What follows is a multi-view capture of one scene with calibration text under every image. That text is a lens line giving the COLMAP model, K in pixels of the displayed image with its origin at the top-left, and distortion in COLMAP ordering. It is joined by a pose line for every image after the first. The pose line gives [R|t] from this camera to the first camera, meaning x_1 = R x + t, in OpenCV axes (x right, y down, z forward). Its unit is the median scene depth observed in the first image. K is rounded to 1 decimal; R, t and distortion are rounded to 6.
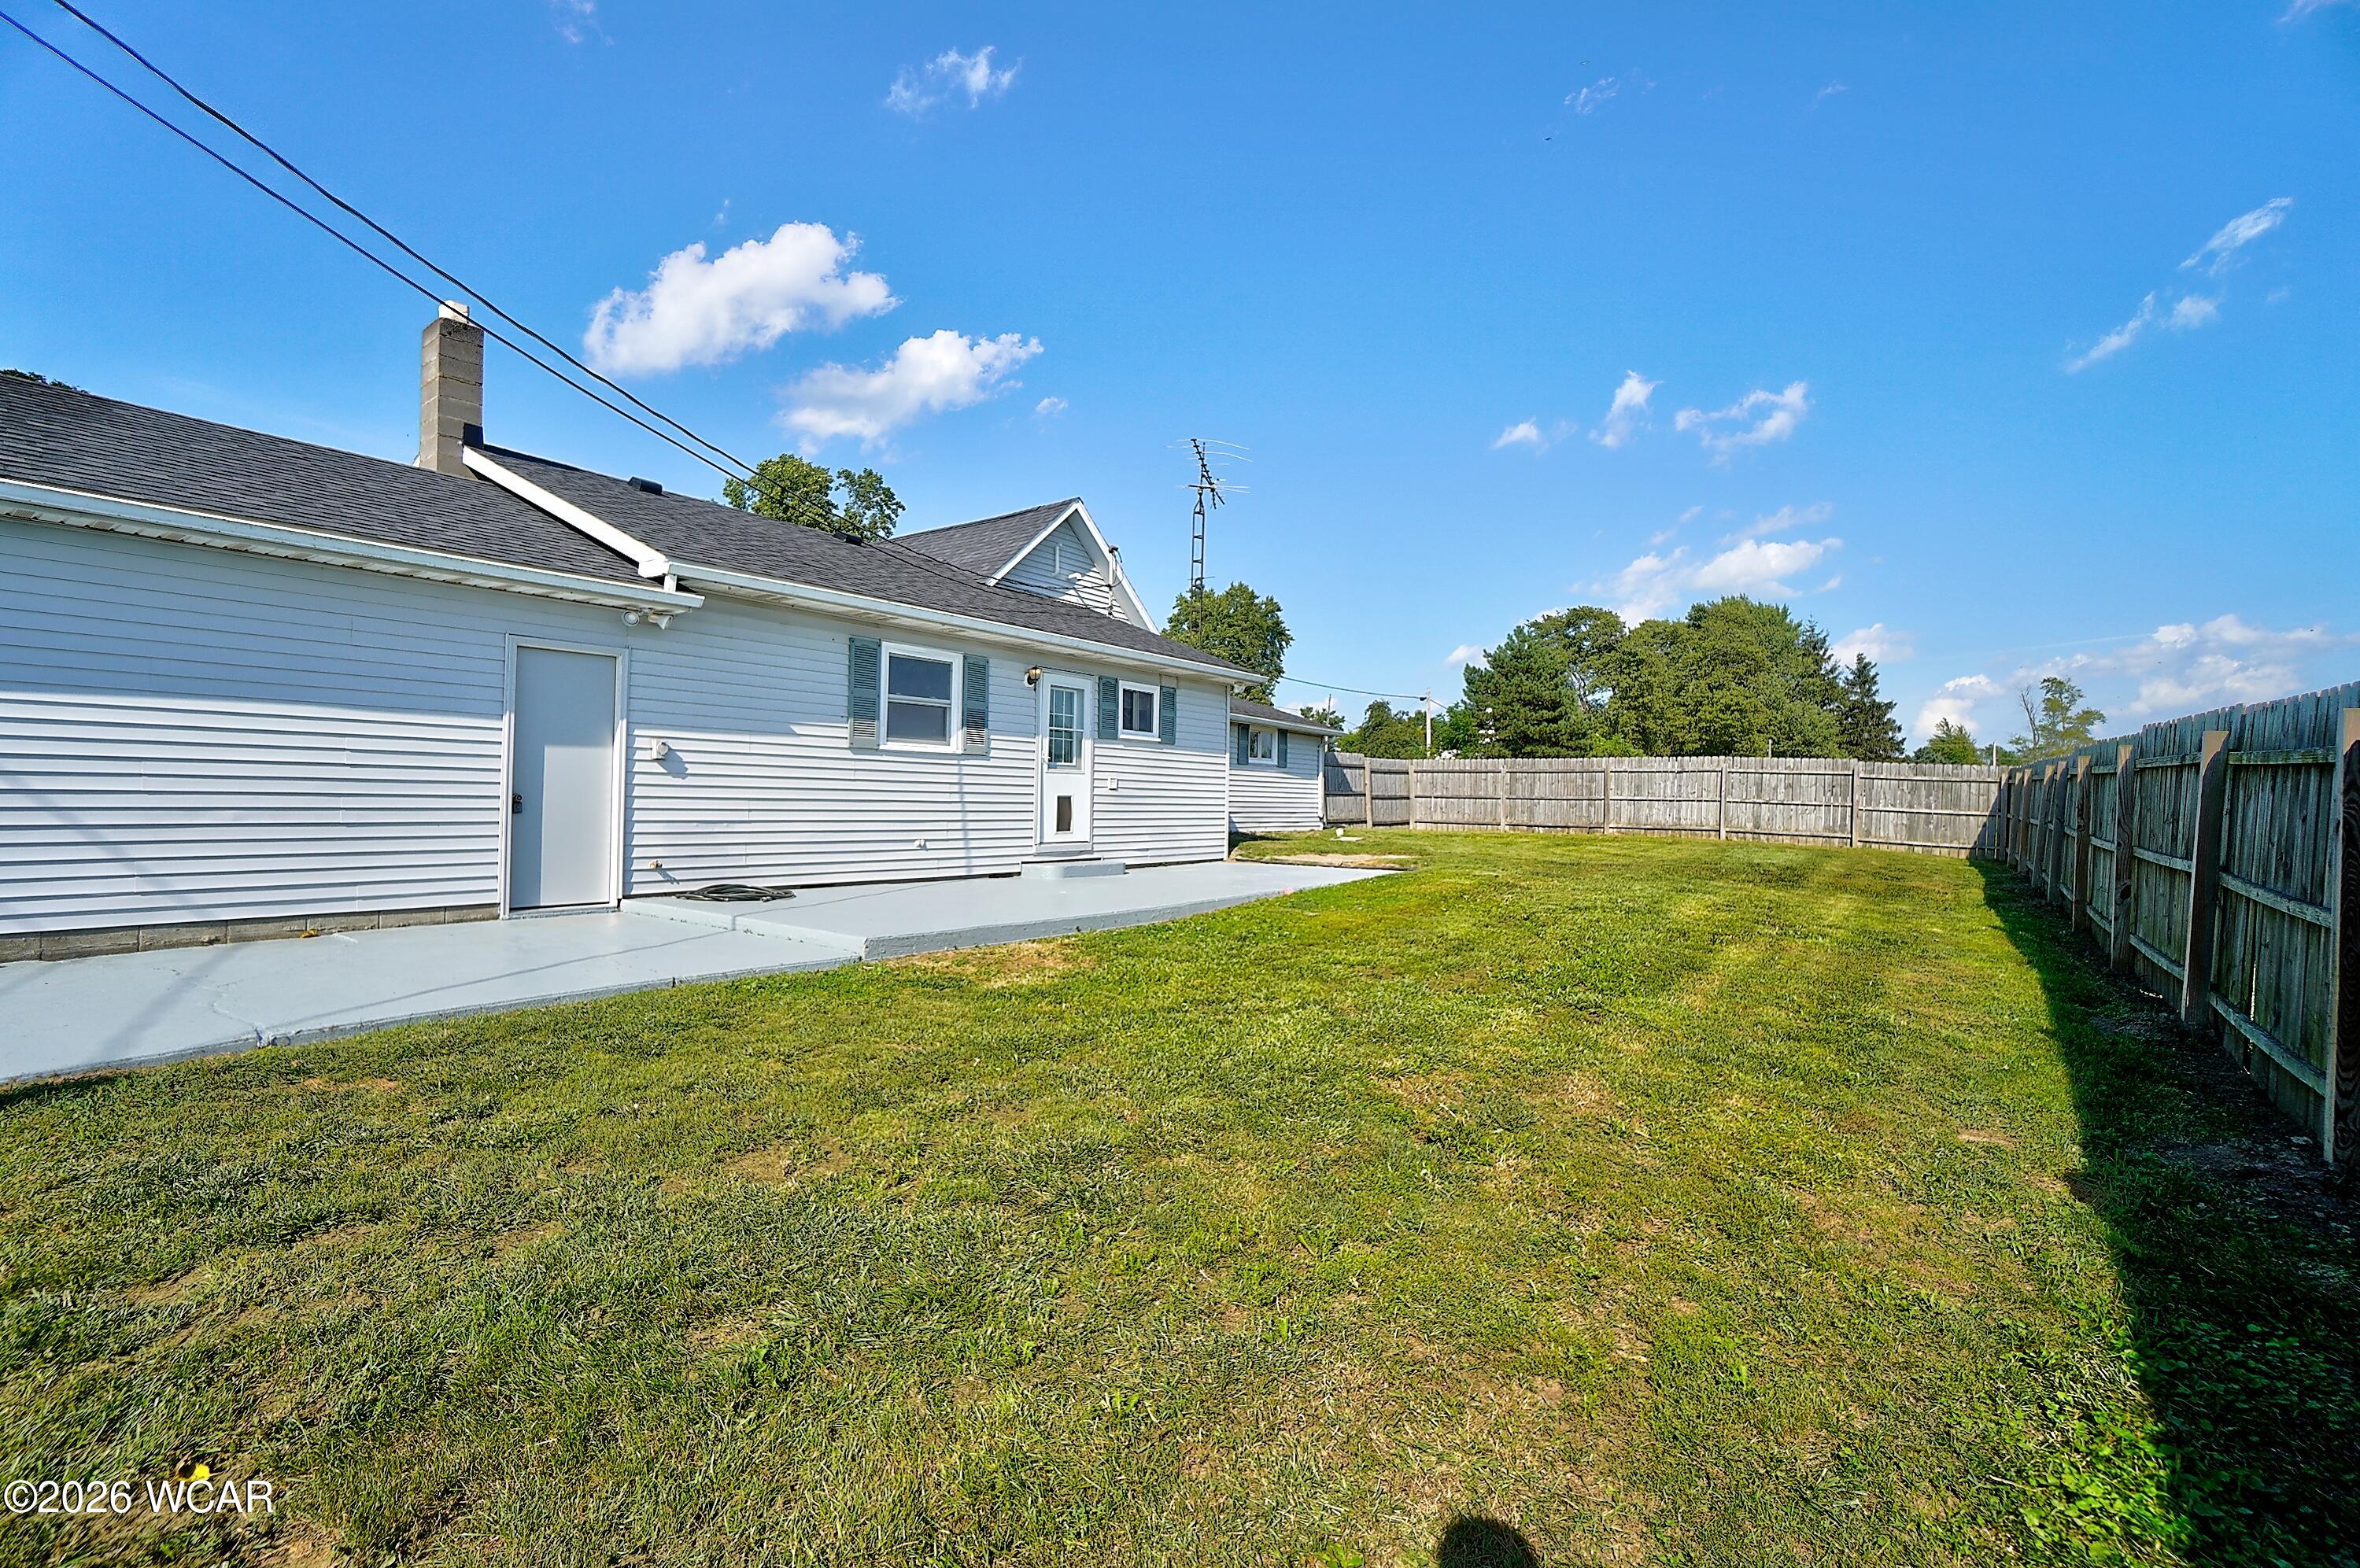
lens RADIAL K [[1042.0, 0, 1152.0], [0, 1042.0, 794.0], [0, 0, 1]] dist [-0.070133, 0.026344]
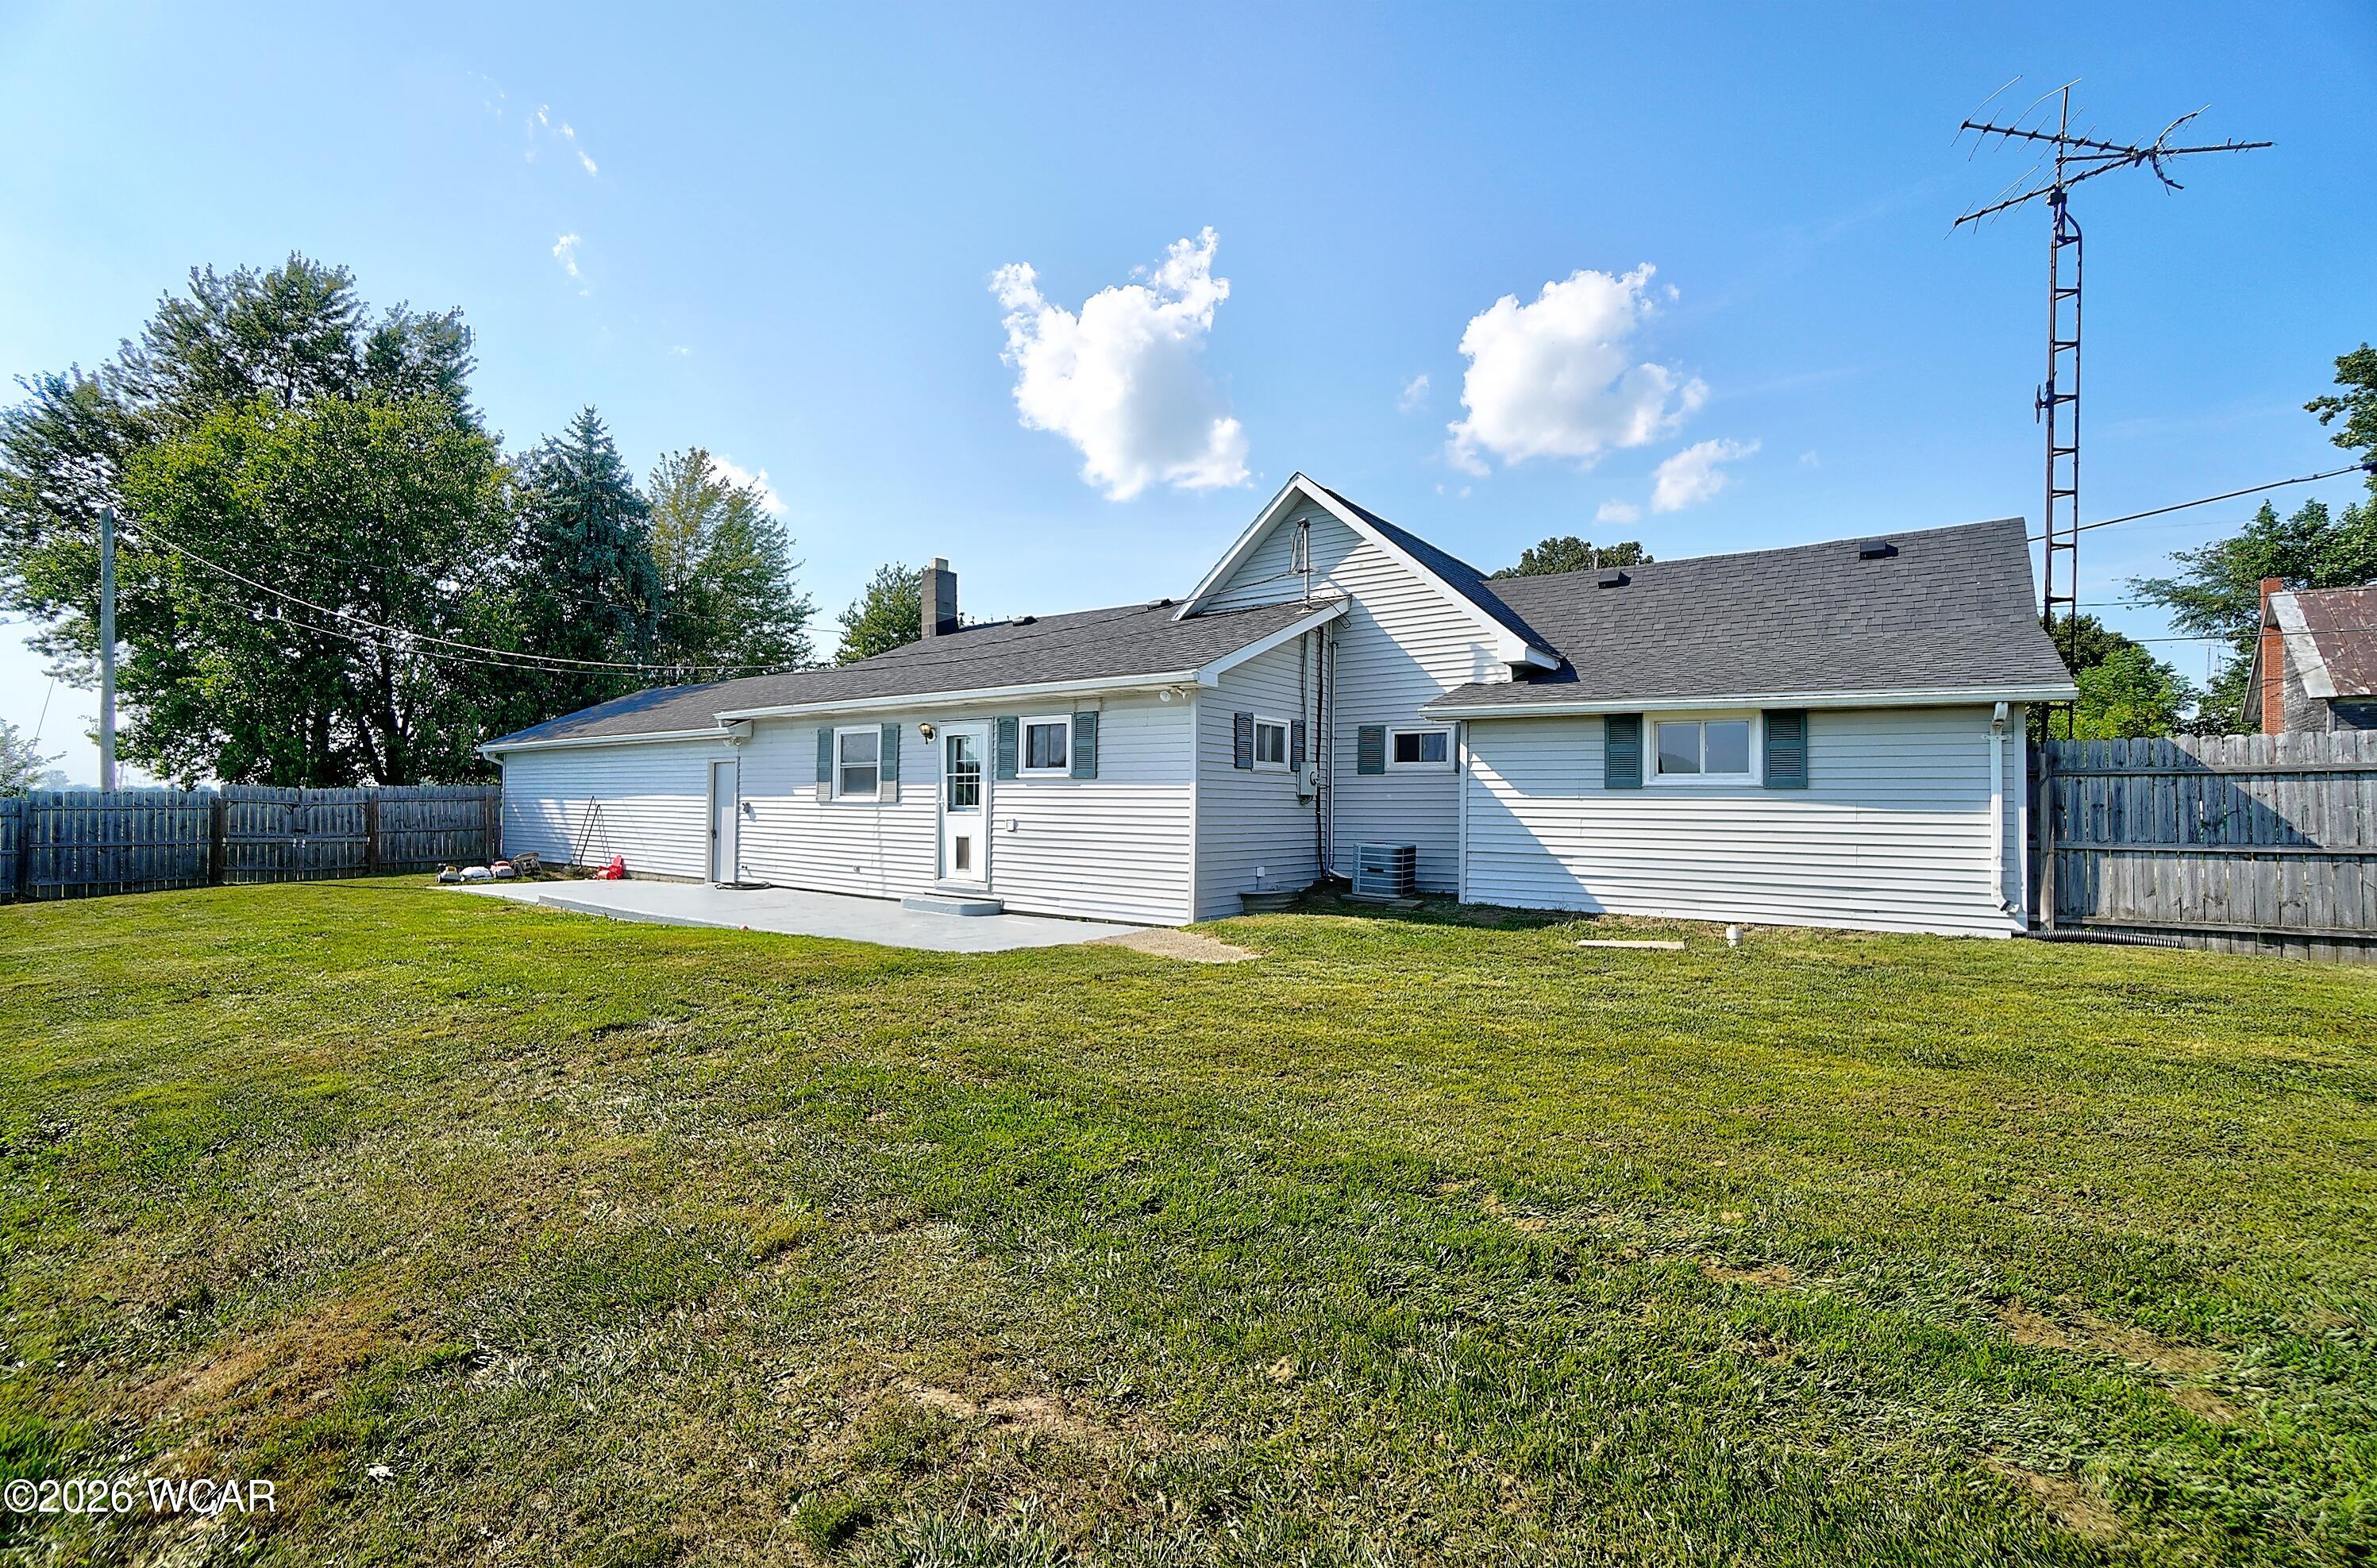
lens RADIAL K [[1049.7, 0, 1160.3], [0, 1049.7, 794.1], [0, 0, 1]] dist [-0.070133, 0.026344]
pose [[-0.006600, -0.026807, -0.999619, 0.981458], [-0.007394, 0.999615, -0.026758, -0.014340], [0.999951, 0.007215, -0.006796, 1.196707]]
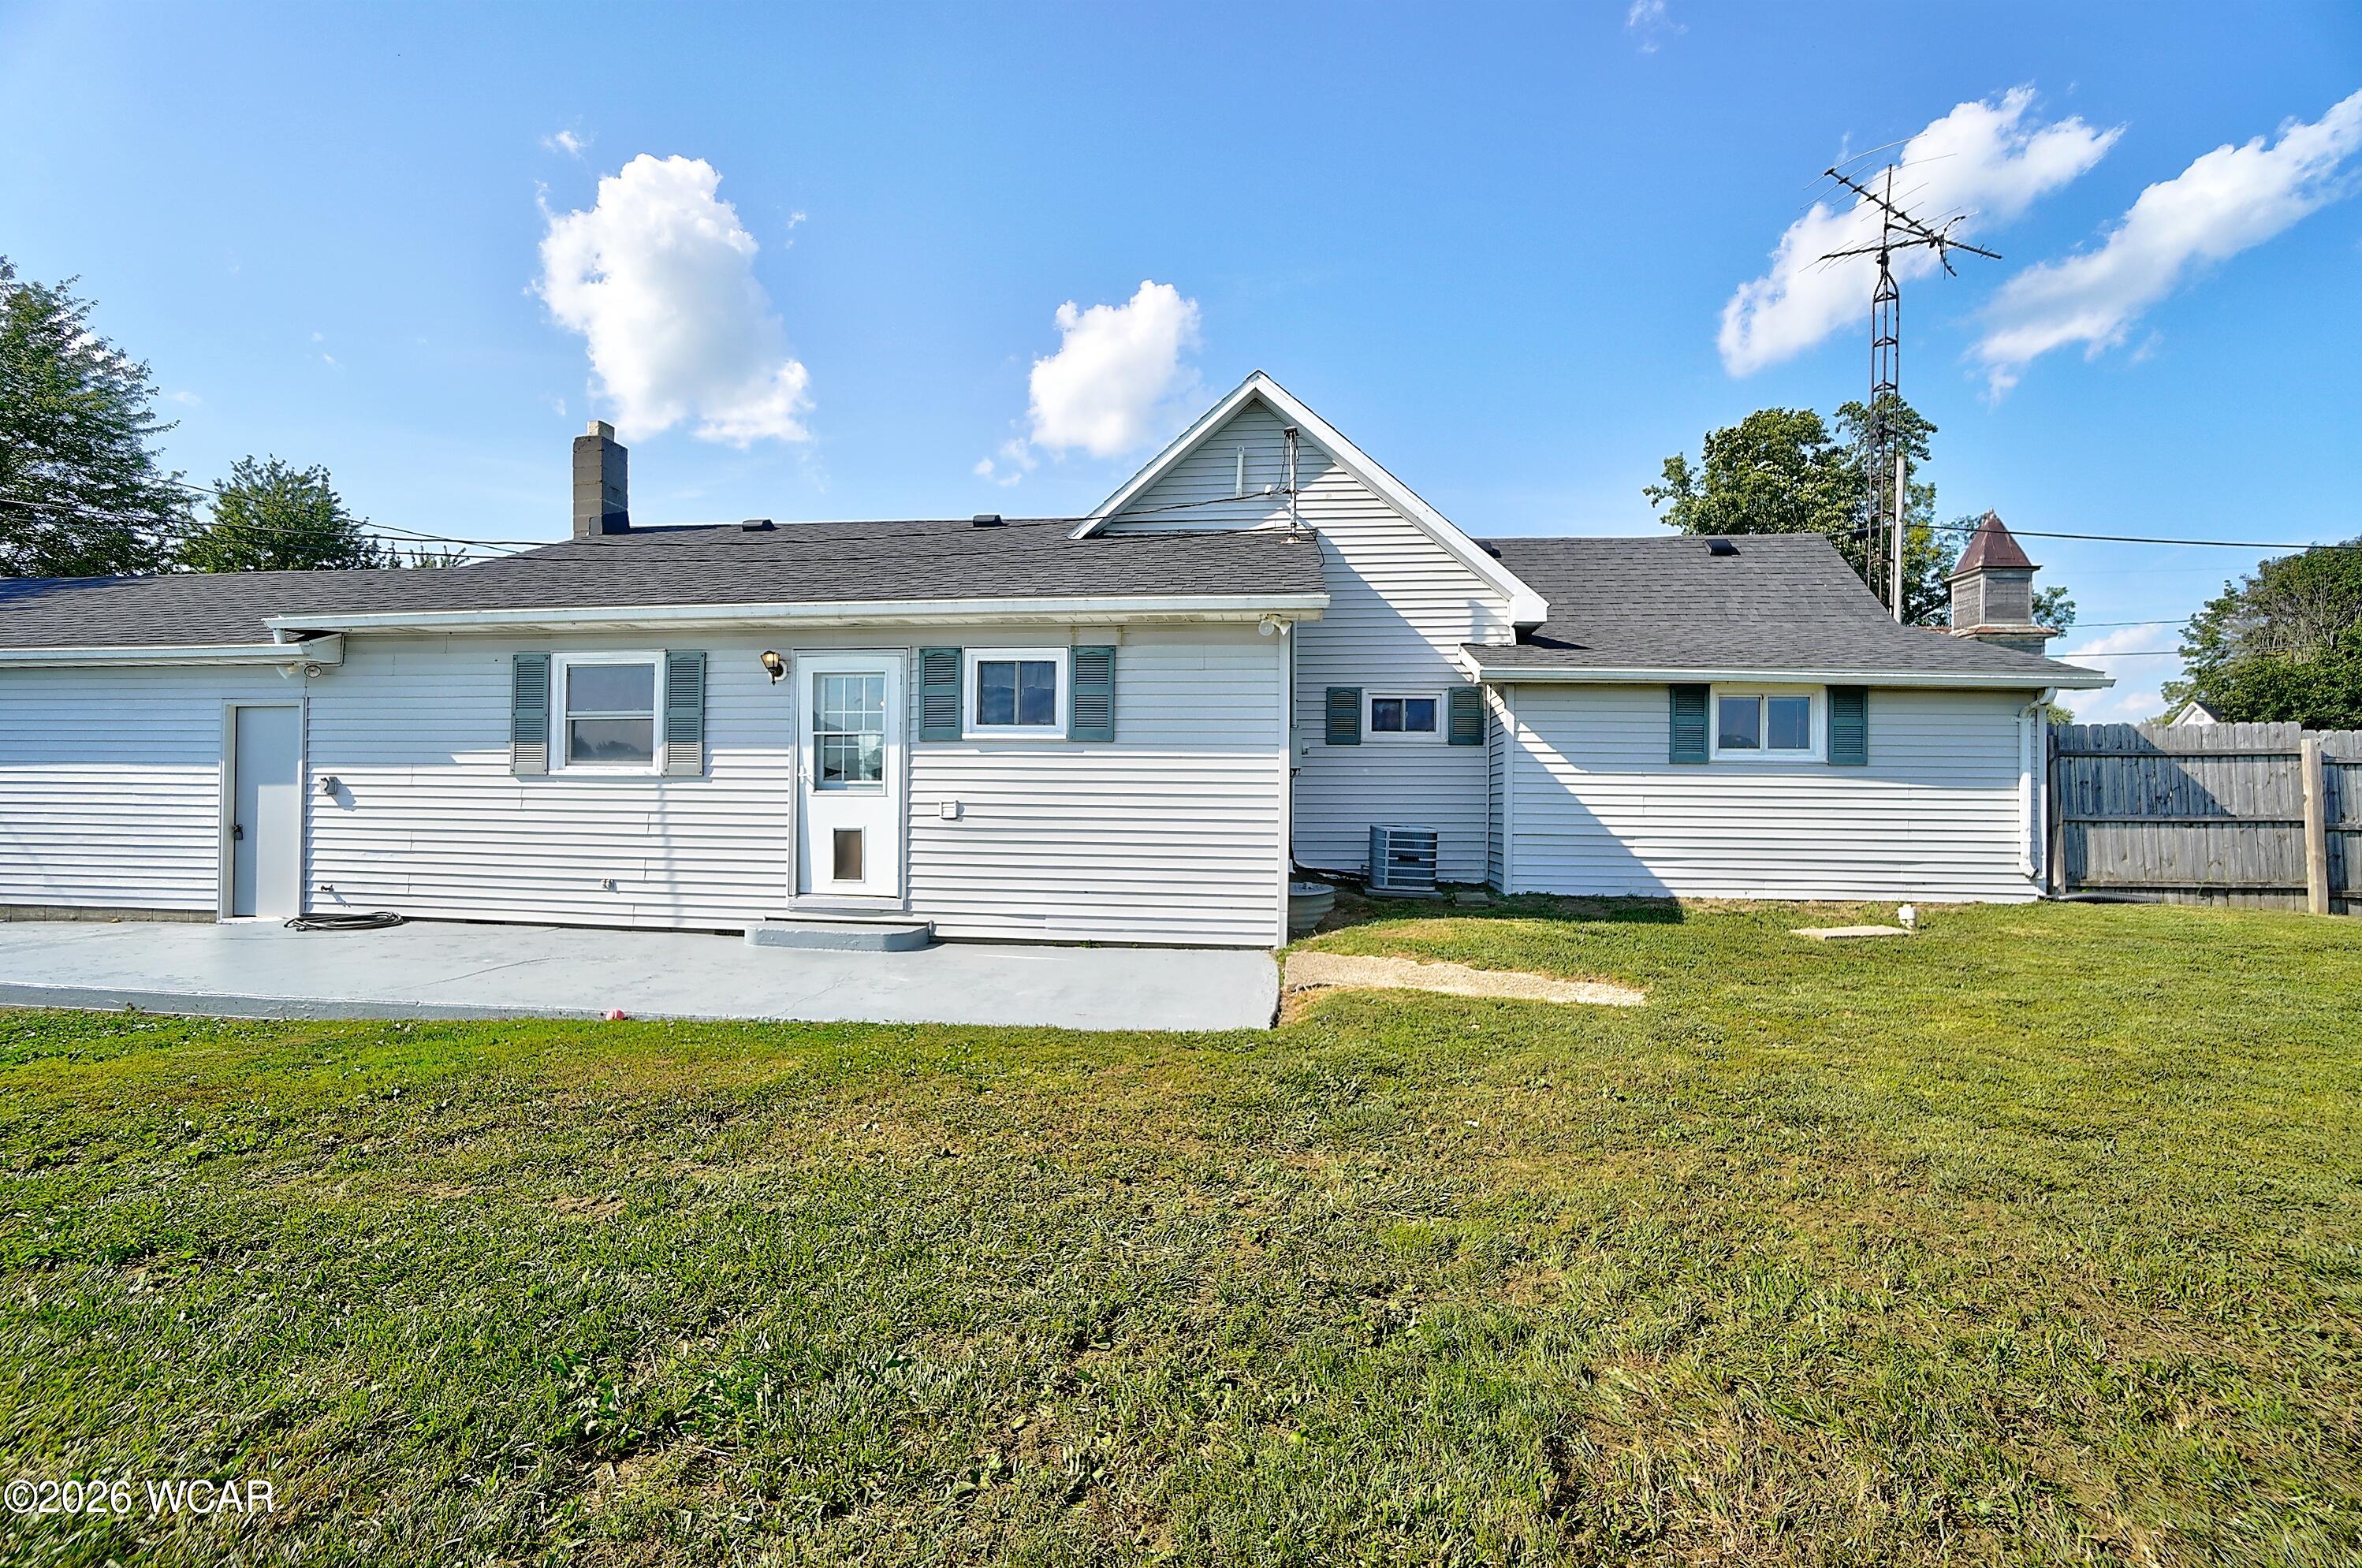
lens RADIAL K [[1043.0, 0, 1152.9], [0, 1043.0, 794.0], [0, 0, 1]] dist [-0.070133, 0.026344]
pose [[0.497282, -0.010314, -0.867528, 0.612608], [0.001809, 0.999939, -0.010851, -0.013295], [0.867587, 0.003827, 0.497270, 0.822970]]
